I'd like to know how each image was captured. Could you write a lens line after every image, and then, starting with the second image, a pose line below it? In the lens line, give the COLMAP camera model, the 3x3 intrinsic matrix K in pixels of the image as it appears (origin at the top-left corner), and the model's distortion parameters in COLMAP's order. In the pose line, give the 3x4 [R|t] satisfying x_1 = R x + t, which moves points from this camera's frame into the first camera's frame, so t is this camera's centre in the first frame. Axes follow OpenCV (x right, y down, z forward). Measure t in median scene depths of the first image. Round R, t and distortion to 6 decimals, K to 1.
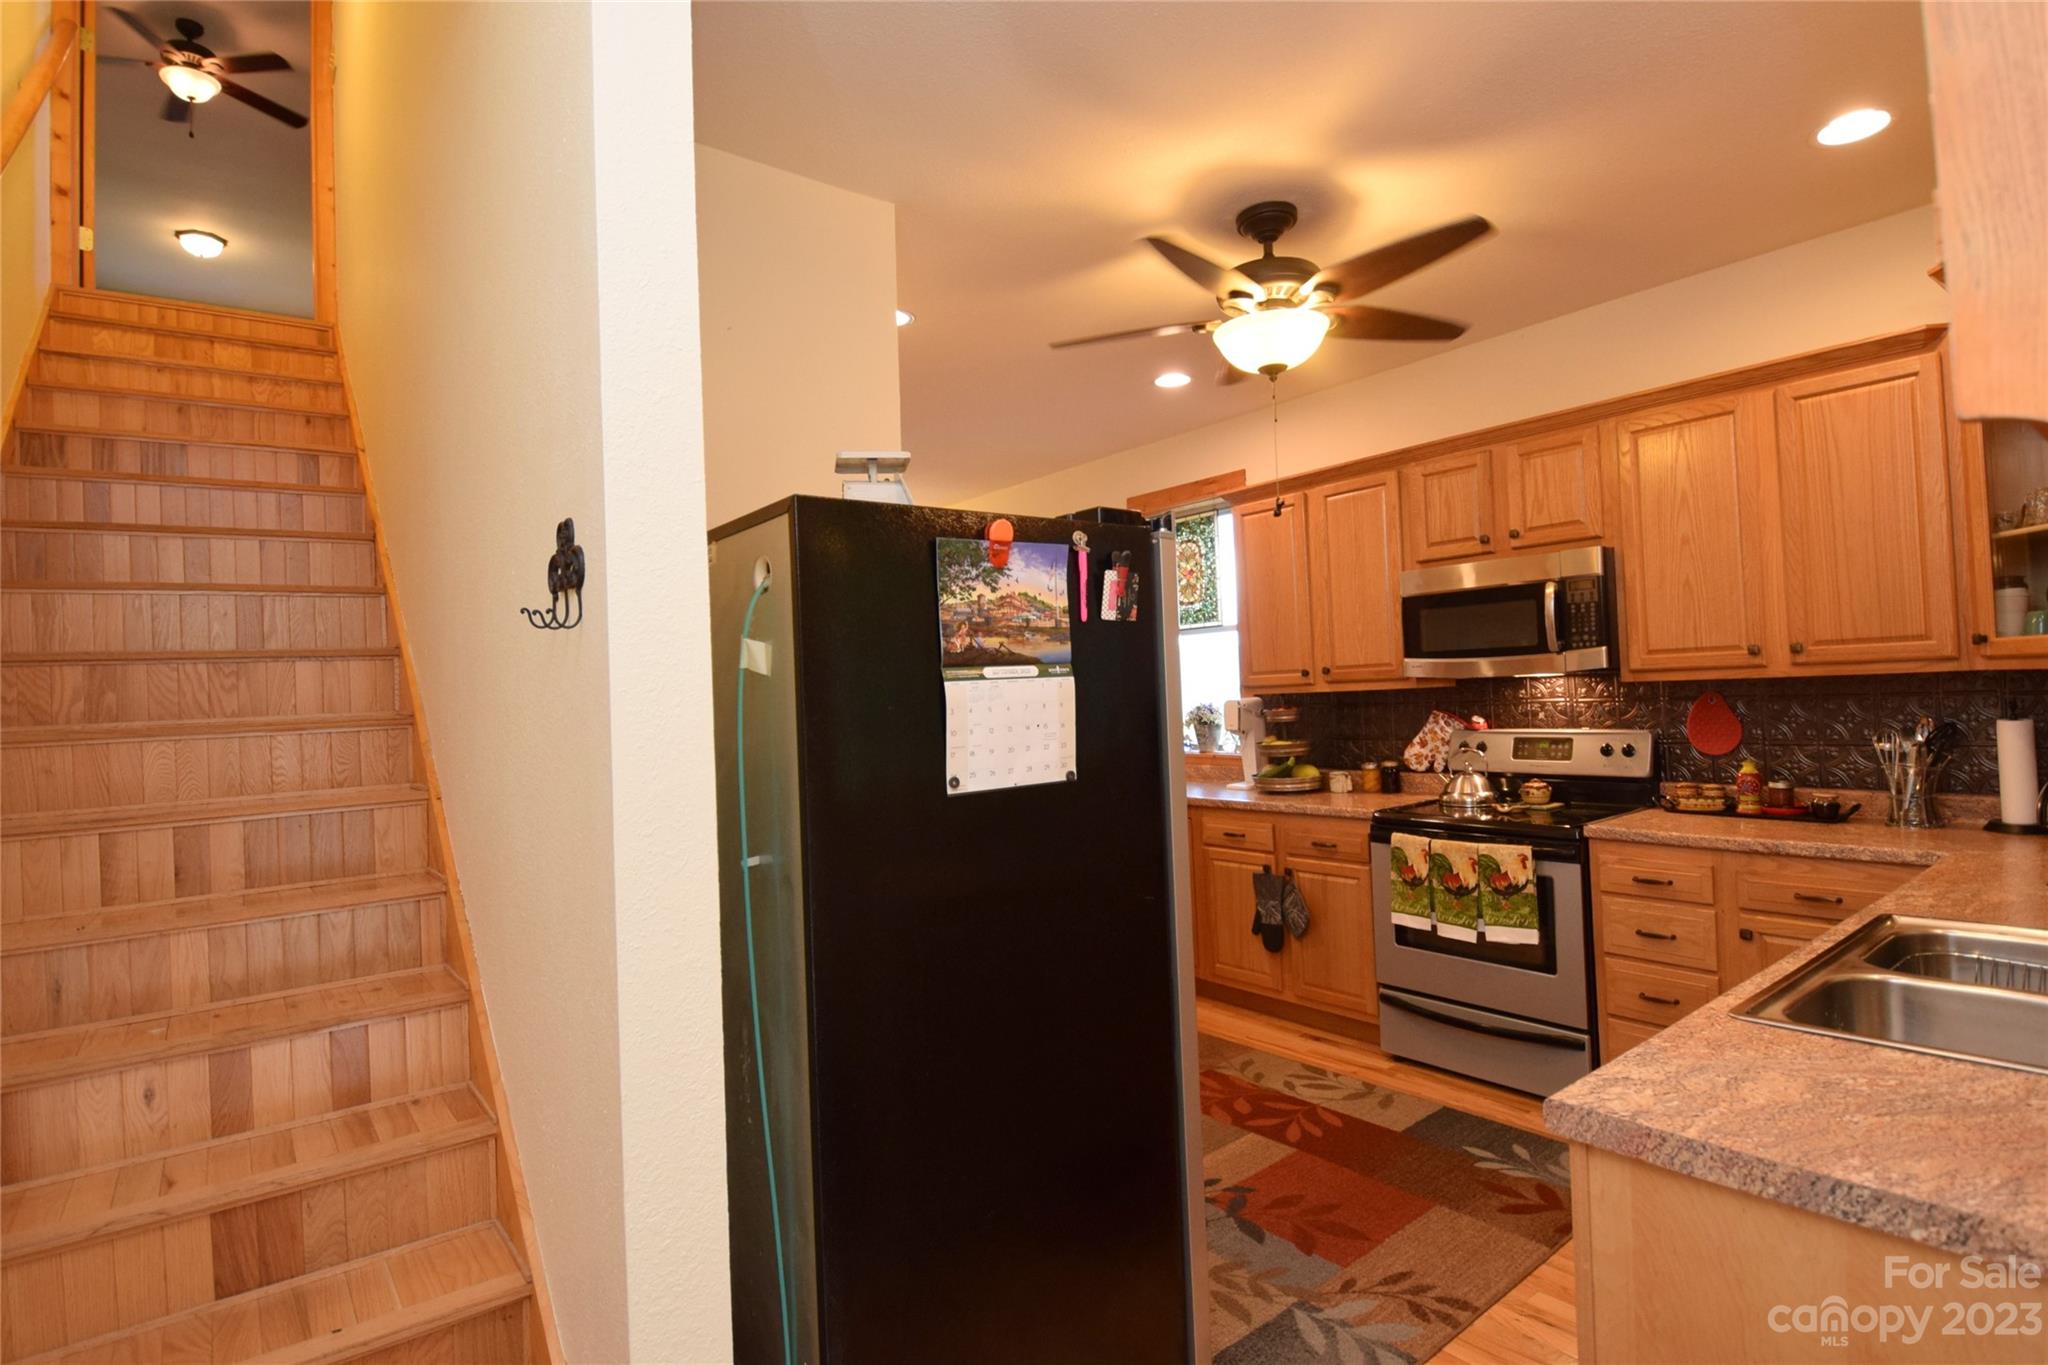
lens RADIAL K [[1033.6, 0, 1079.8], [0, 1033.6, 678.2], [0, 0, 1]] dist [0.000291, -0.000049]
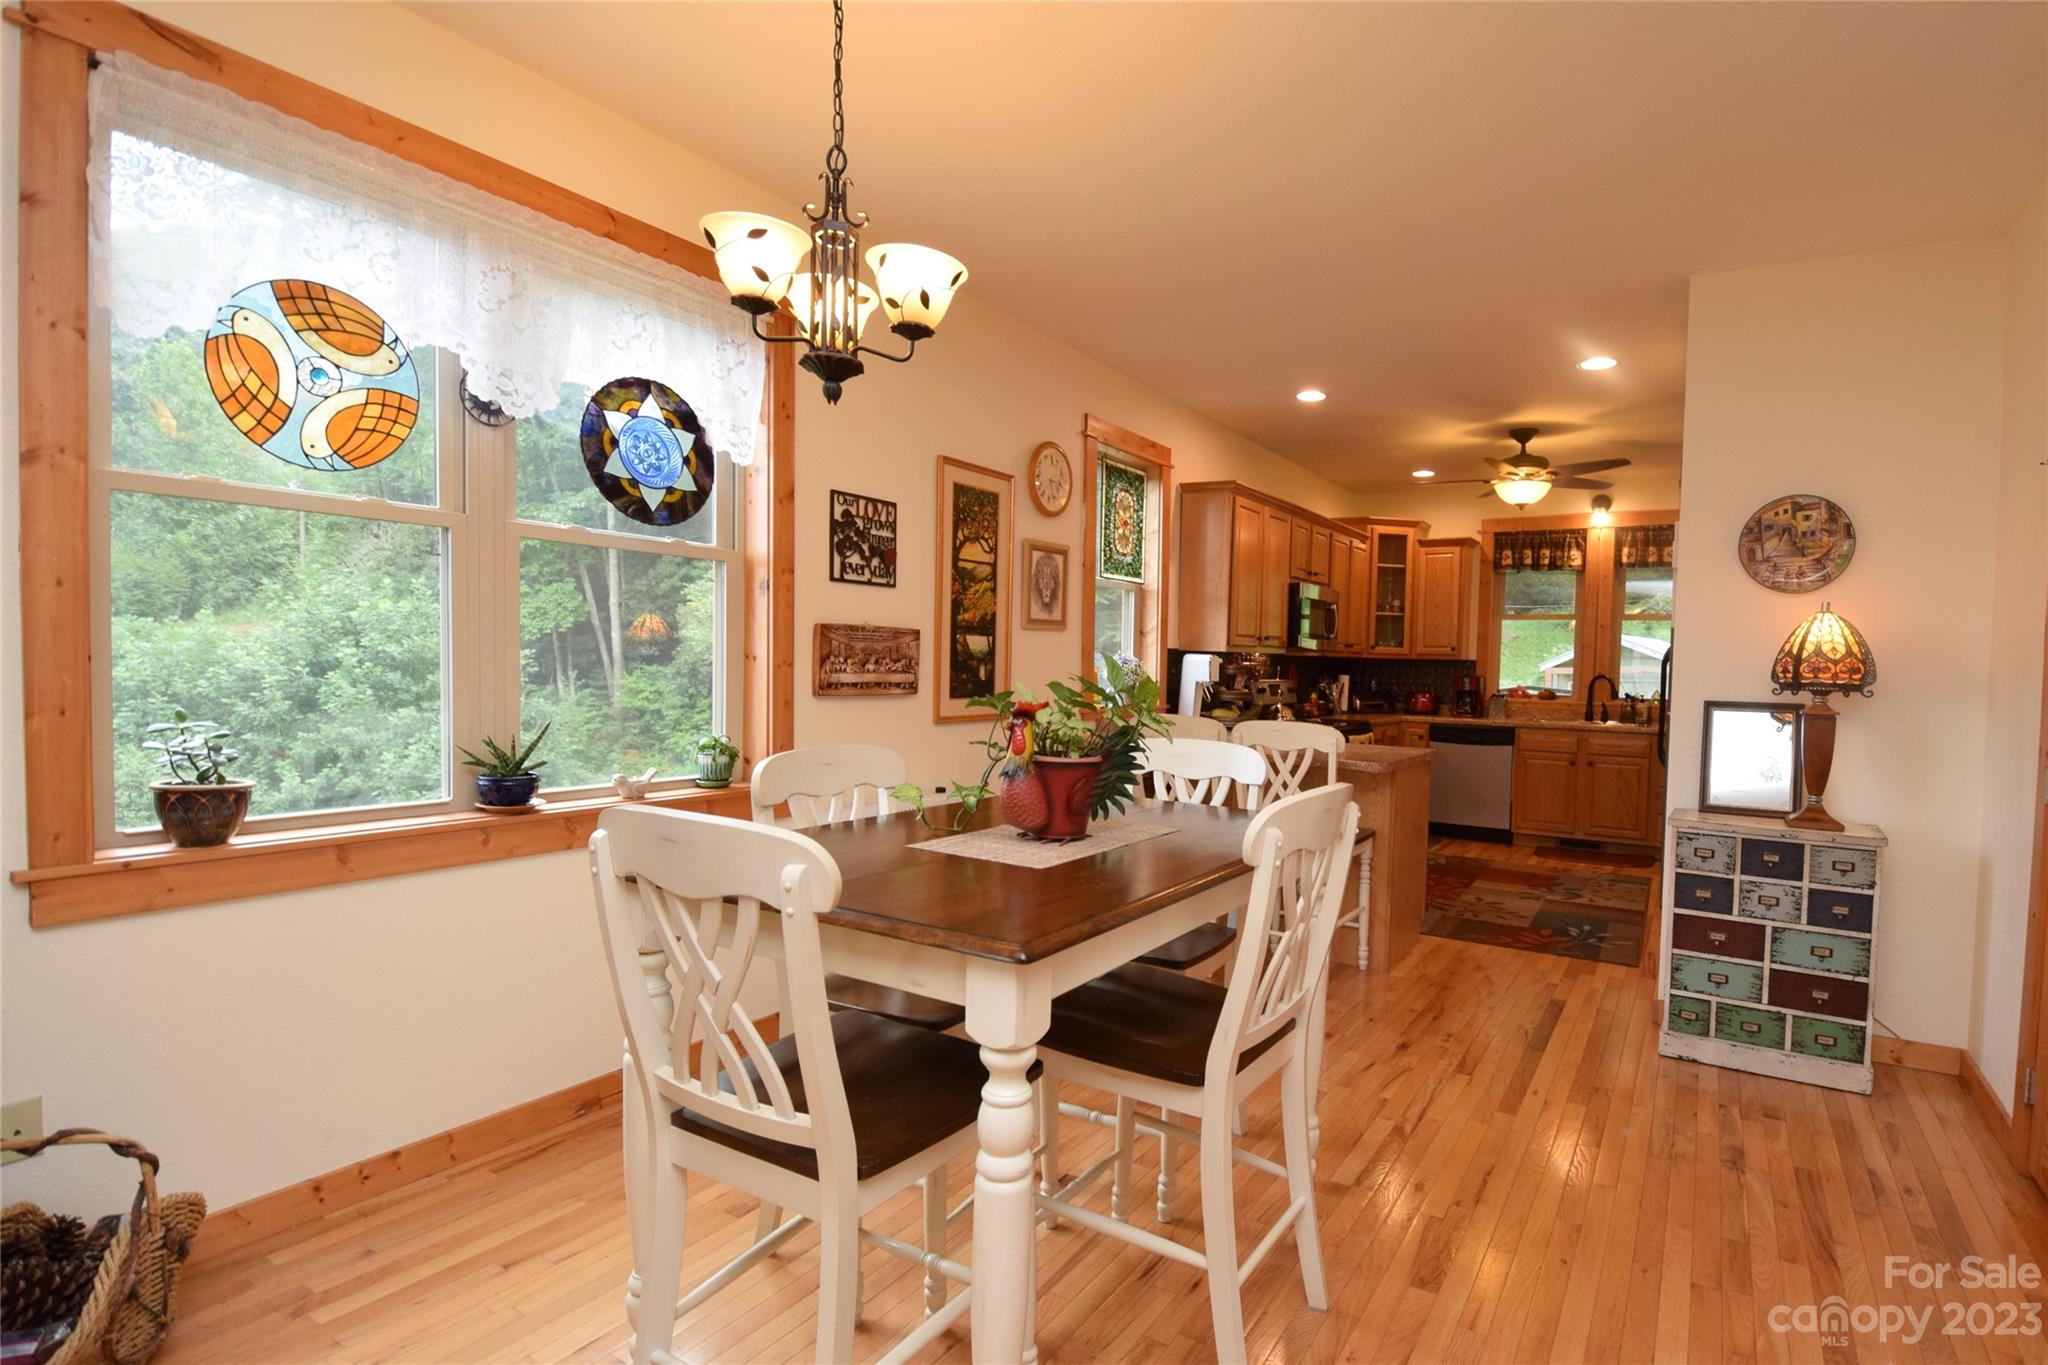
lens RADIAL K [[998.0, 0, 1138.4], [0, 998.0, 706.0], [0, 0, 1]] dist [0.025331, -0.031510]
pose [[-0.363208, -0.009383, 0.931661, -1.149288], [-0.019317, 0.999810, 0.002538, 0.100707], [-0.931508, -0.017075, -0.363320, 1.950635]]
